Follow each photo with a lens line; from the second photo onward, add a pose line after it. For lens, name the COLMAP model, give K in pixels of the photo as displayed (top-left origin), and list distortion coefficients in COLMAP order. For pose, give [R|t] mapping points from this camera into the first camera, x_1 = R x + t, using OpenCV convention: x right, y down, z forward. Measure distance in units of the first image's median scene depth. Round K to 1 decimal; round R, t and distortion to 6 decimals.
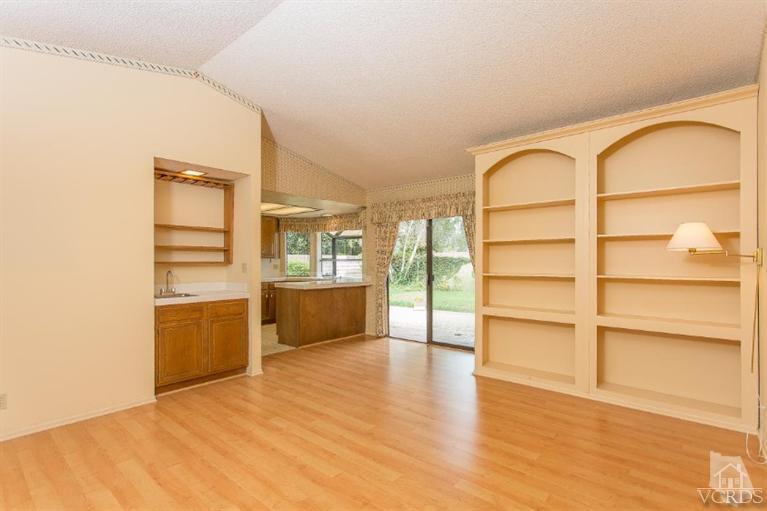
lens RADIAL K [[373.1, 0, 385.2], [0, 373.1, 256.5], [0, 0, 1]] dist [0.002624, 0.000332]
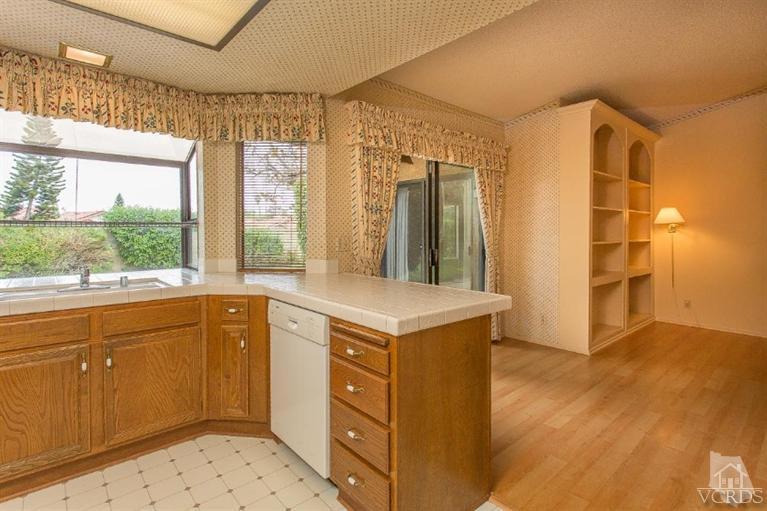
lens RADIAL K [[381.0, 0, 386.0], [0, 381.0, 236.6], [0, 0, 1]] dist [-0.000298, -0.000214]
pose [[0.129069, -0.014536, 0.991529, -0.813431], [-0.013055, 0.999781, 0.016356, 0.026693], [-0.991550, -0.015055, 0.128851, 1.519491]]
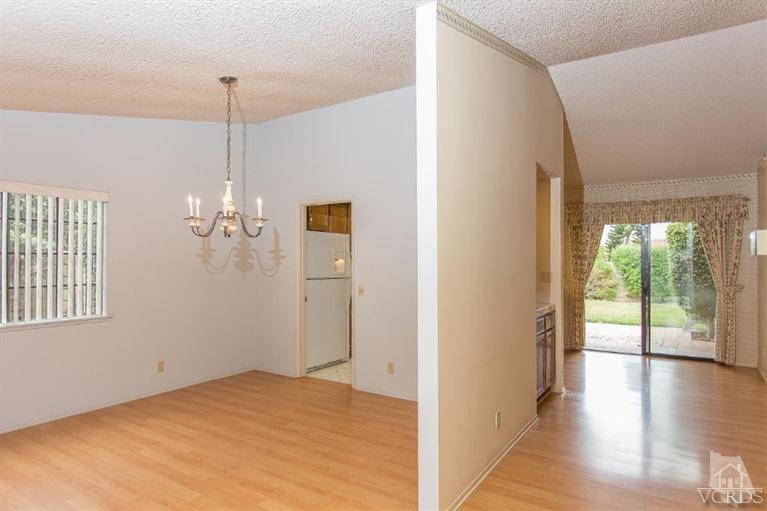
lens RADIAL K [[460.3, 0, 383.5], [0, 460.3, 255.5], [0, 0, 1]] dist [-0.004512, -0.001214]
pose [[0.992448, 0.005258, 0.122555, -1.036980], [-0.005667, 0.999979, 0.002986, -0.028741], [-0.122537, -0.003658, 0.992457, -0.099976]]
